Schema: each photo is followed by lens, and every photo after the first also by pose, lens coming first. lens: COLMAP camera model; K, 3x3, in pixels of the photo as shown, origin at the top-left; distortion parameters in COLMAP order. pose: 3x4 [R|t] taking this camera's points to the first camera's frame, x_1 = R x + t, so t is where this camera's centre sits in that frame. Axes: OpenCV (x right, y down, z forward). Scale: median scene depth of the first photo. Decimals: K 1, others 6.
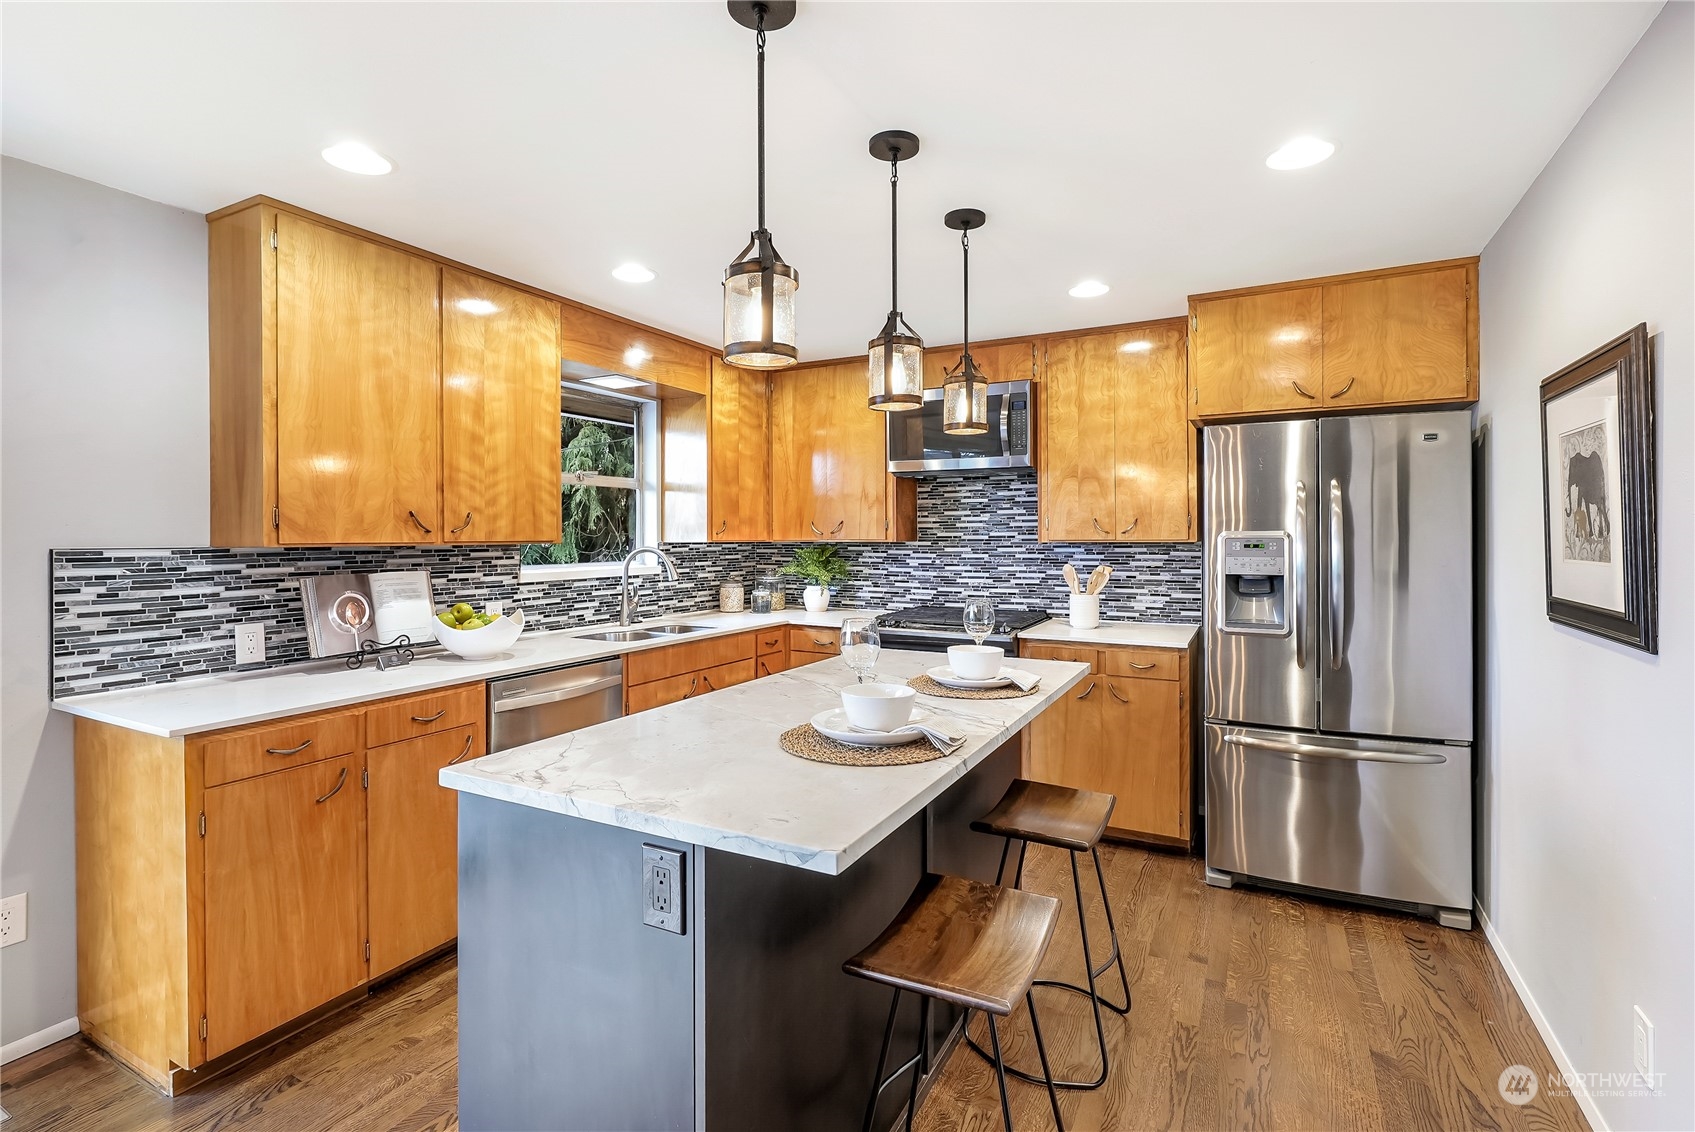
lens RADIAL K [[792.9, 0, 847.3], [0, 792.9, 538.6], [0, 0, 1]] dist [-0.018363, 0.000823]
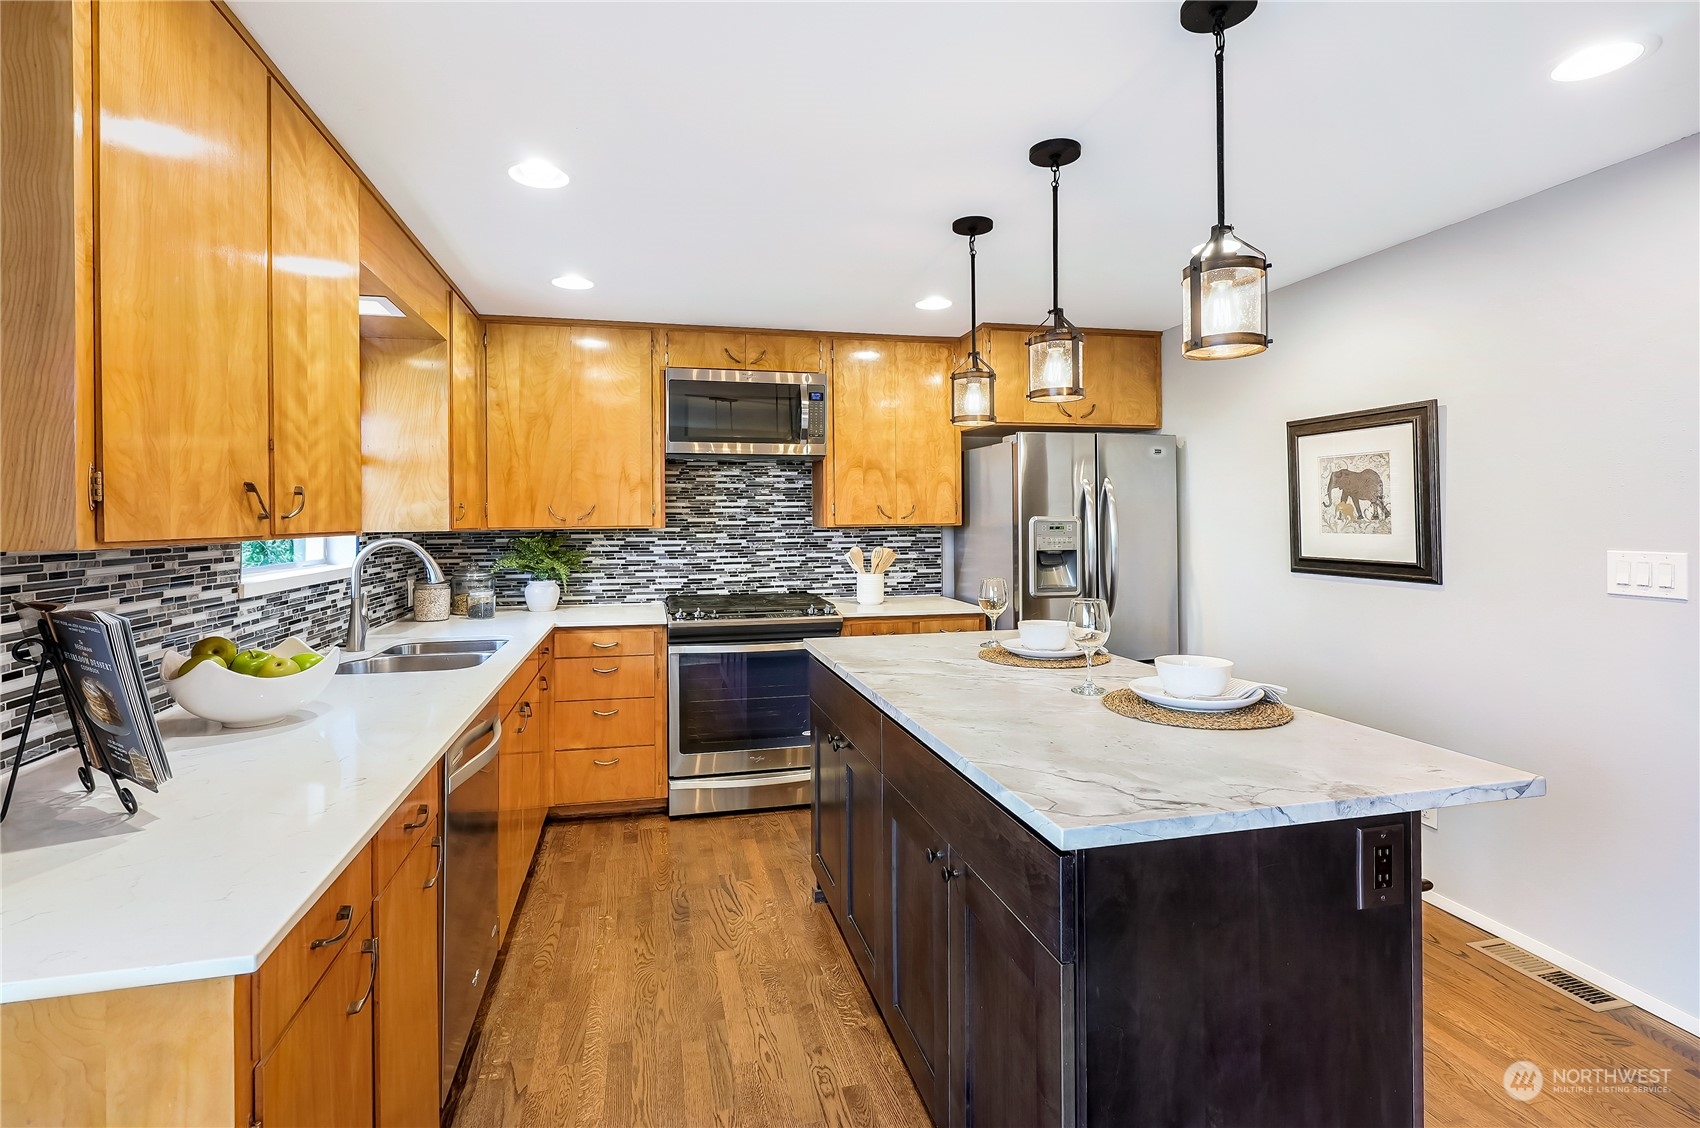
lens RADIAL K [[795.2, 0, 735.9], [0, 795.2, 509.6], [0, 0, 1]] dist [-0.018363, 0.000823]
pose [[0.756013, 0.005110, 0.654537, -0.549694], [0.007039, 0.999848, -0.015936, -0.002496], [-0.654519, 0.016655, 0.755862, 0.275273]]
